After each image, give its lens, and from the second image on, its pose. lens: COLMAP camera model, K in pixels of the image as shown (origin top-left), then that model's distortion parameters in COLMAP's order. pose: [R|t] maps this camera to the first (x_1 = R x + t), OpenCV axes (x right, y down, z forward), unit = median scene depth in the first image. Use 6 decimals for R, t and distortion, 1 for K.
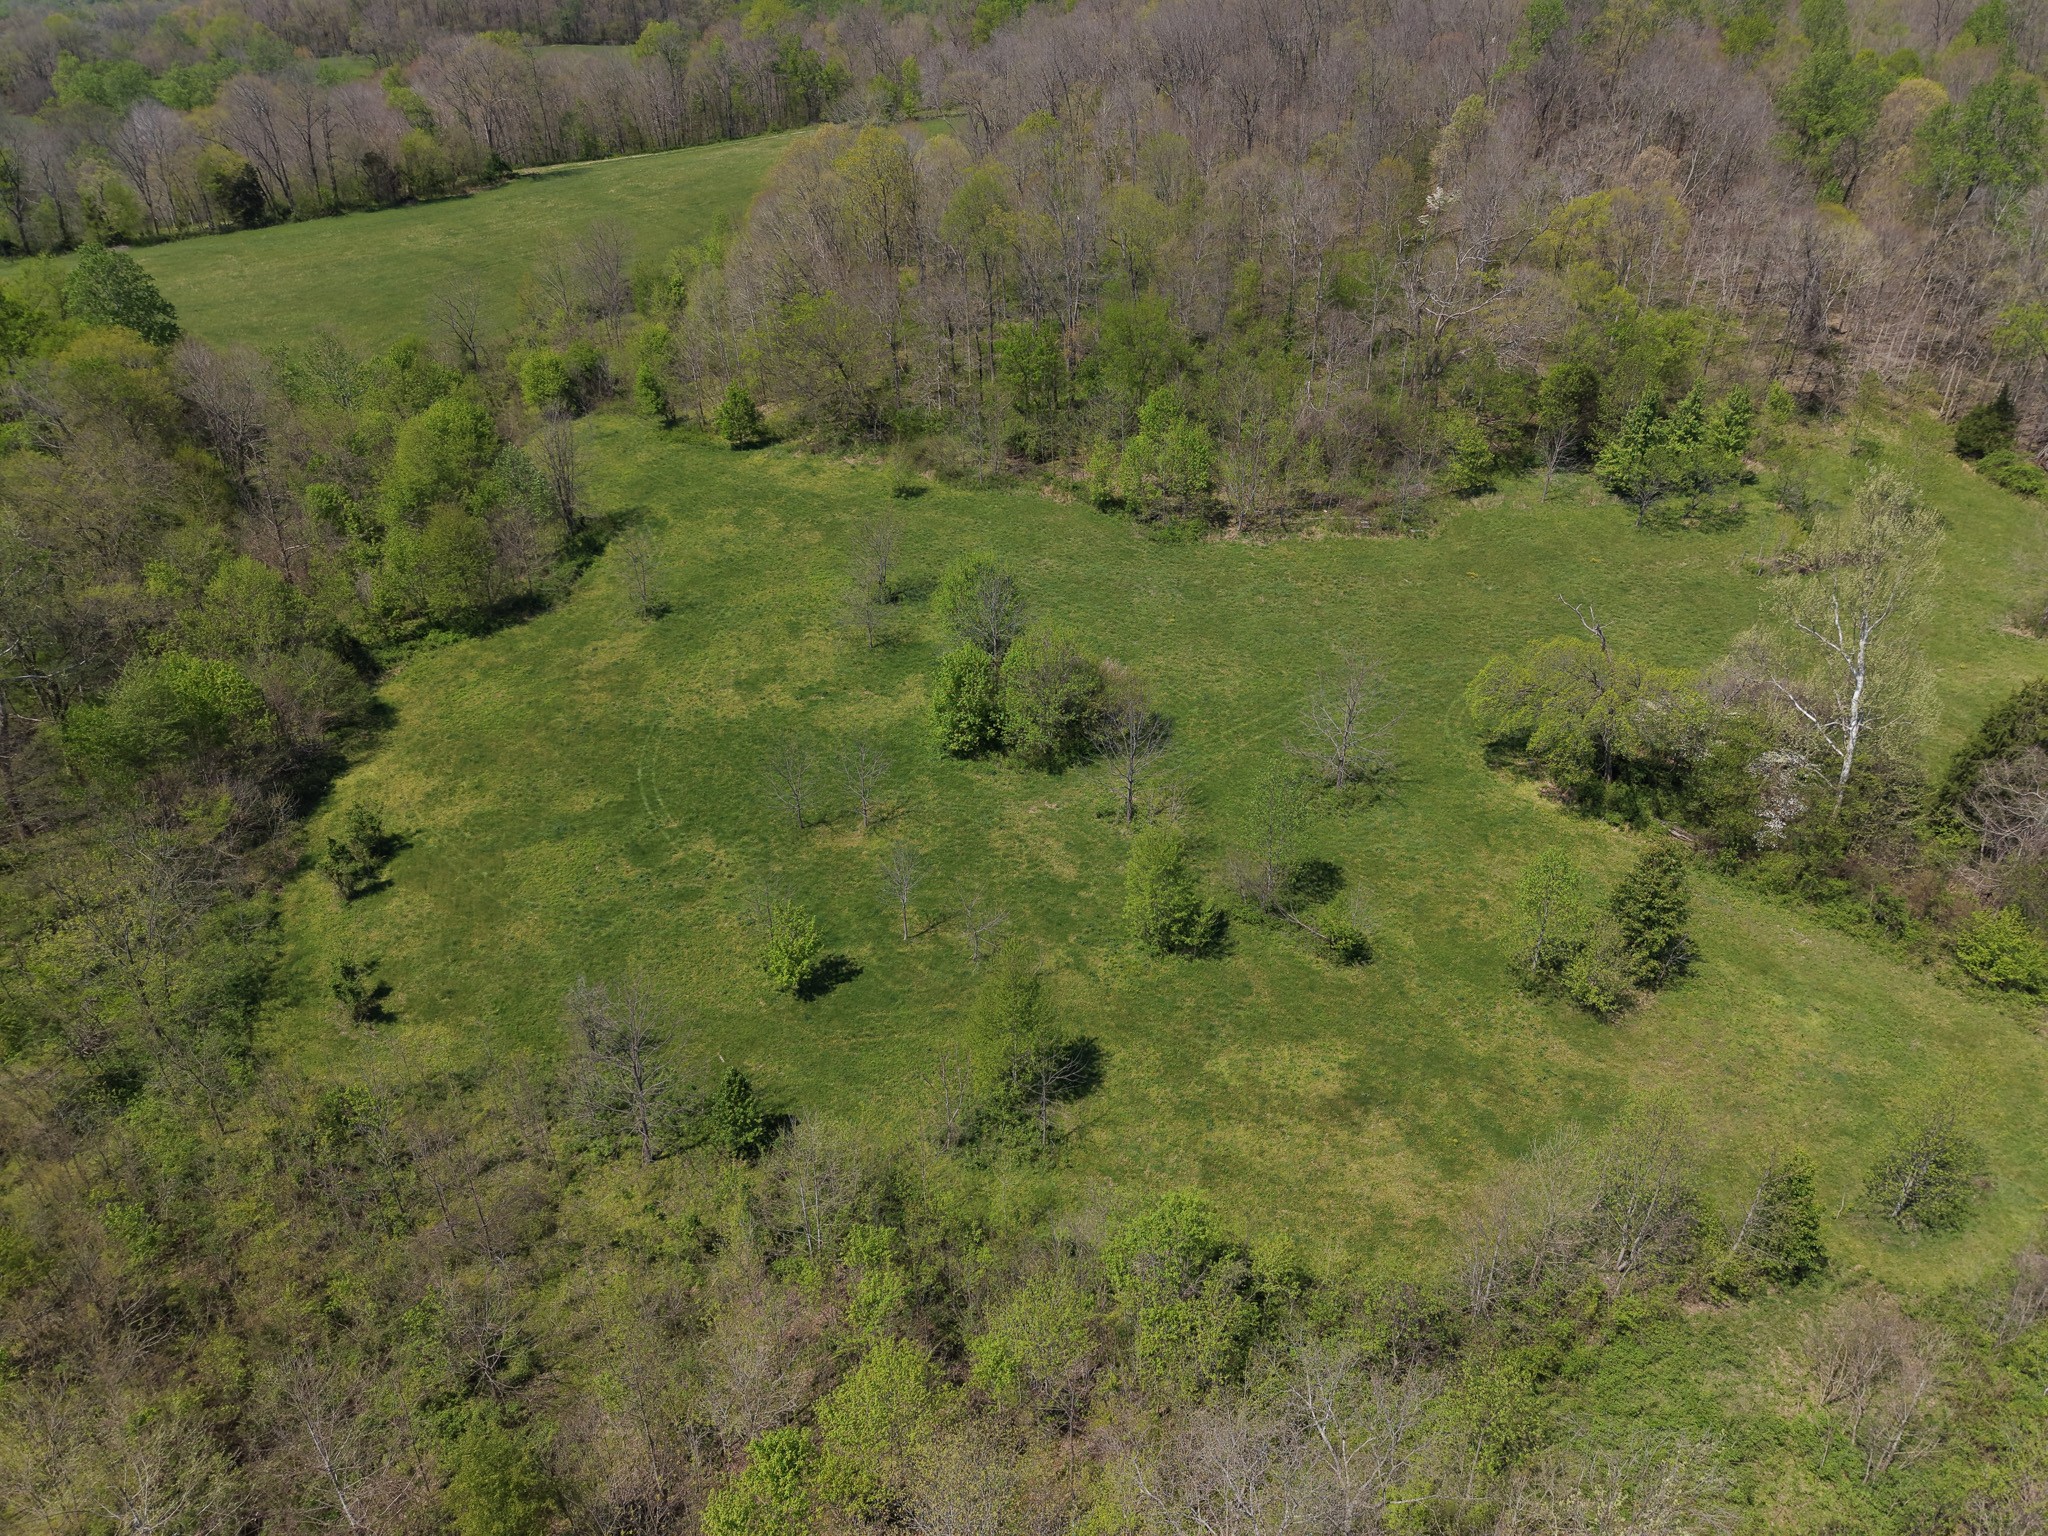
lens RADIAL K [[1368.1, 0, 1019.2], [0, 1368.1, 766.6], [0, 0, 1]] dist [0.011924, -0.010025]
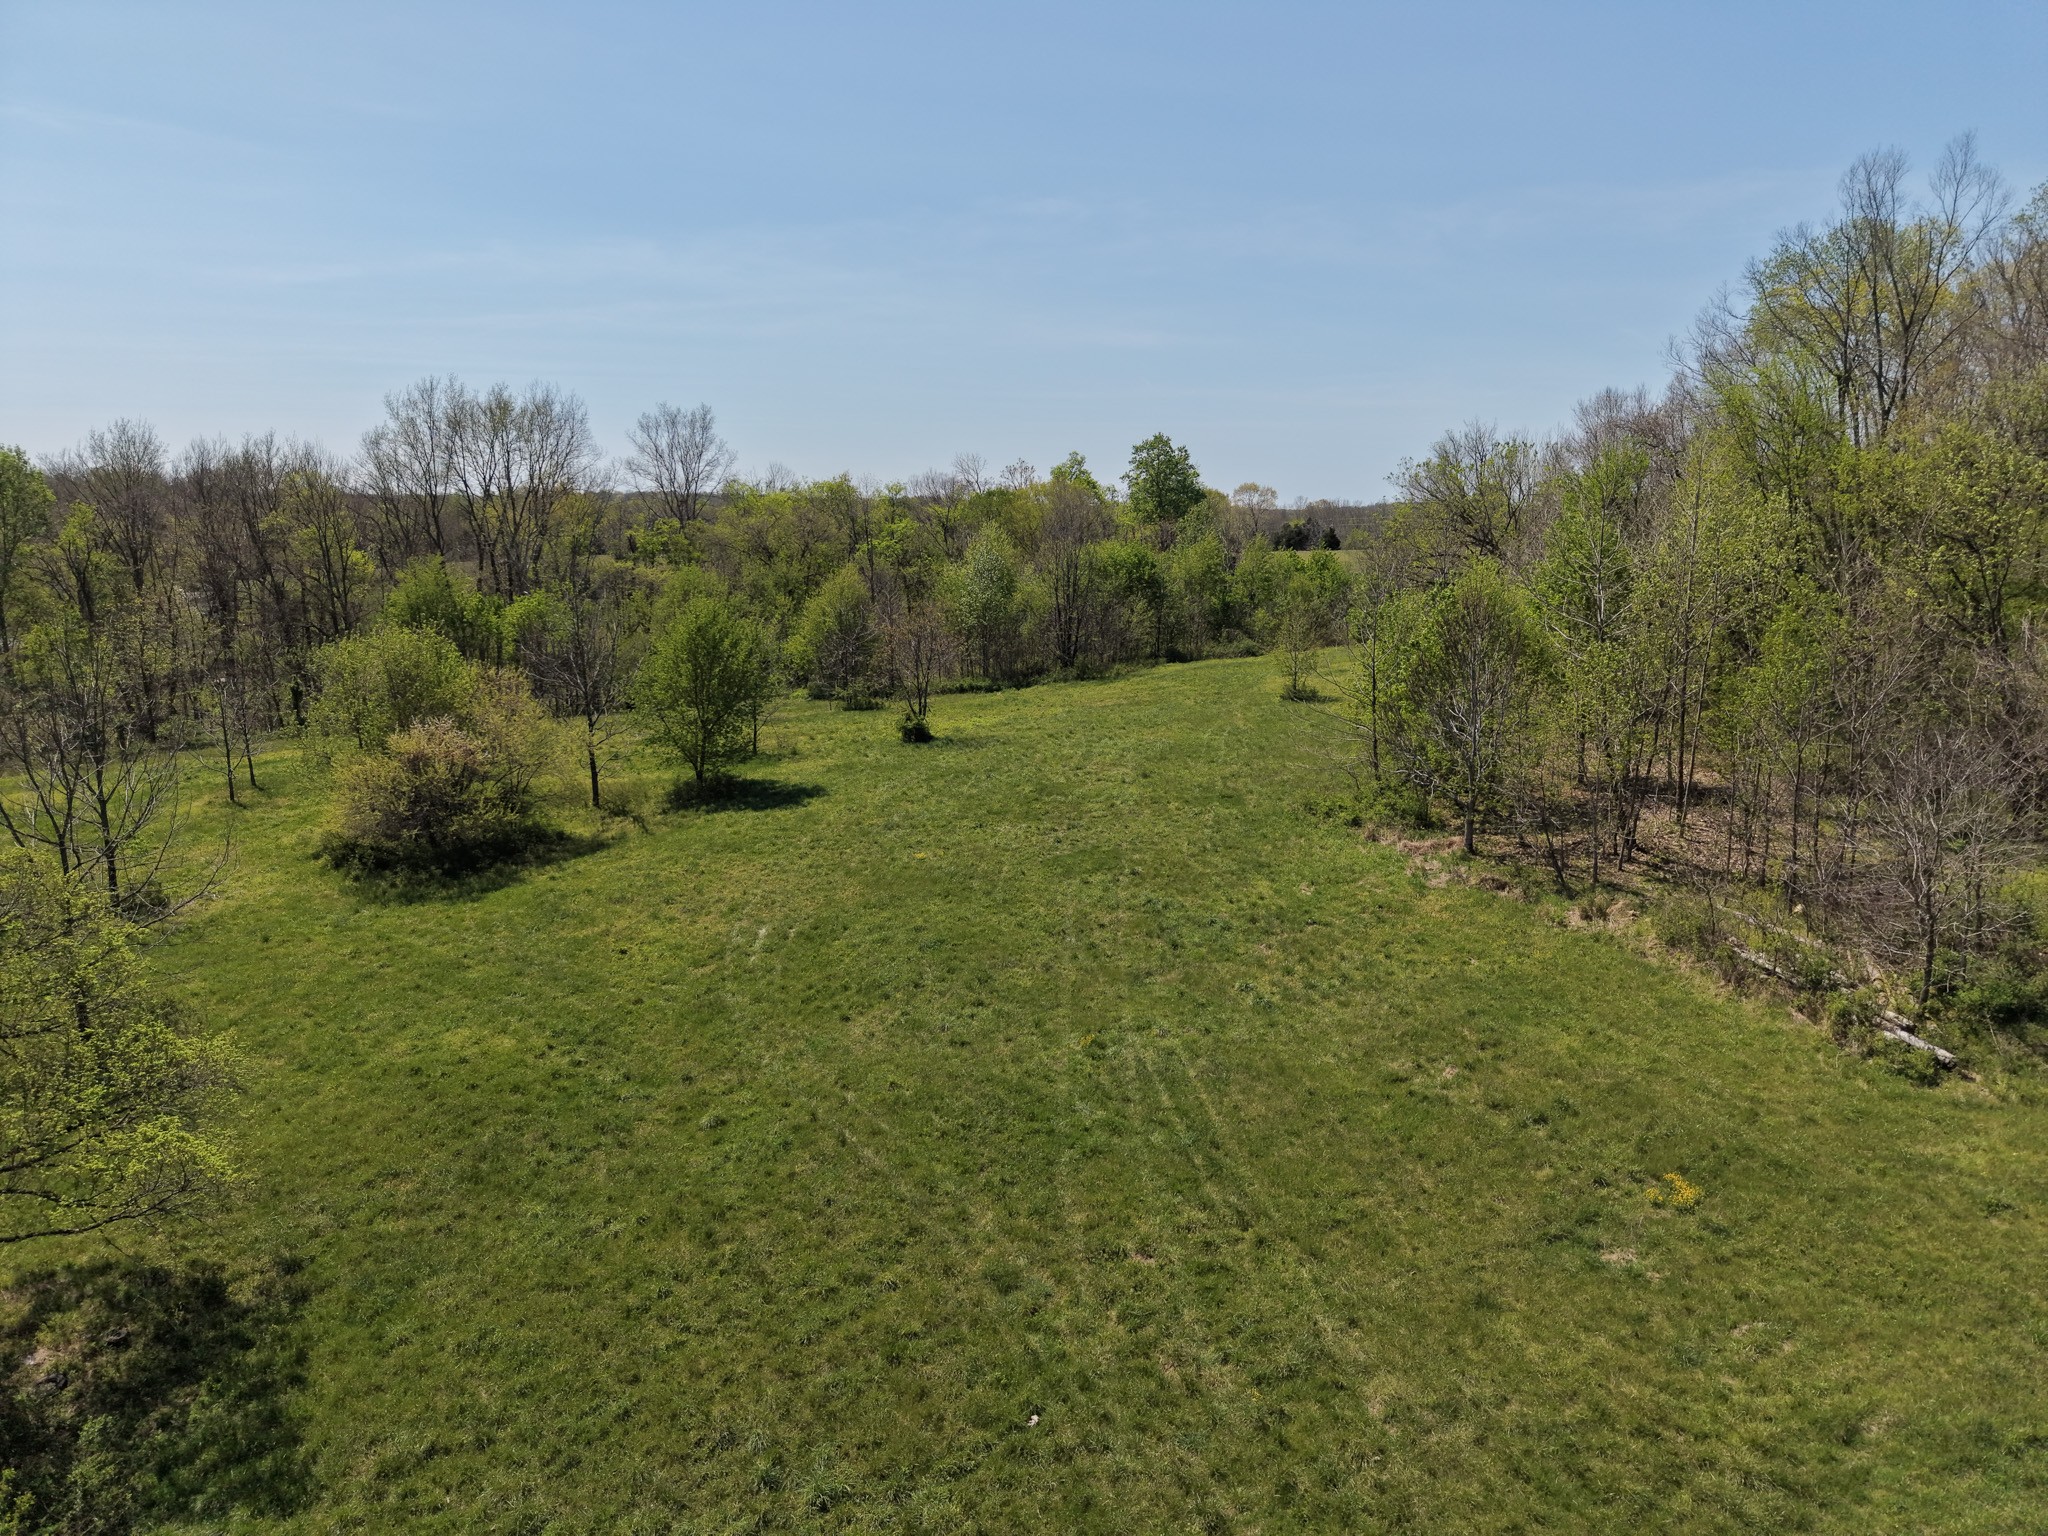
lens RADIAL K [[1368.1, 0, 1019.4], [0, 1368.1, 773.1], [0, 0, 1]] dist [0.011924, -0.010025]
pose [[0.213873, 0.178940, -0.960333, 0.546820], [-0.496655, 0.866458, 0.050839, -0.170402], [0.841185, 0.466081, 0.274183, 0.902752]]
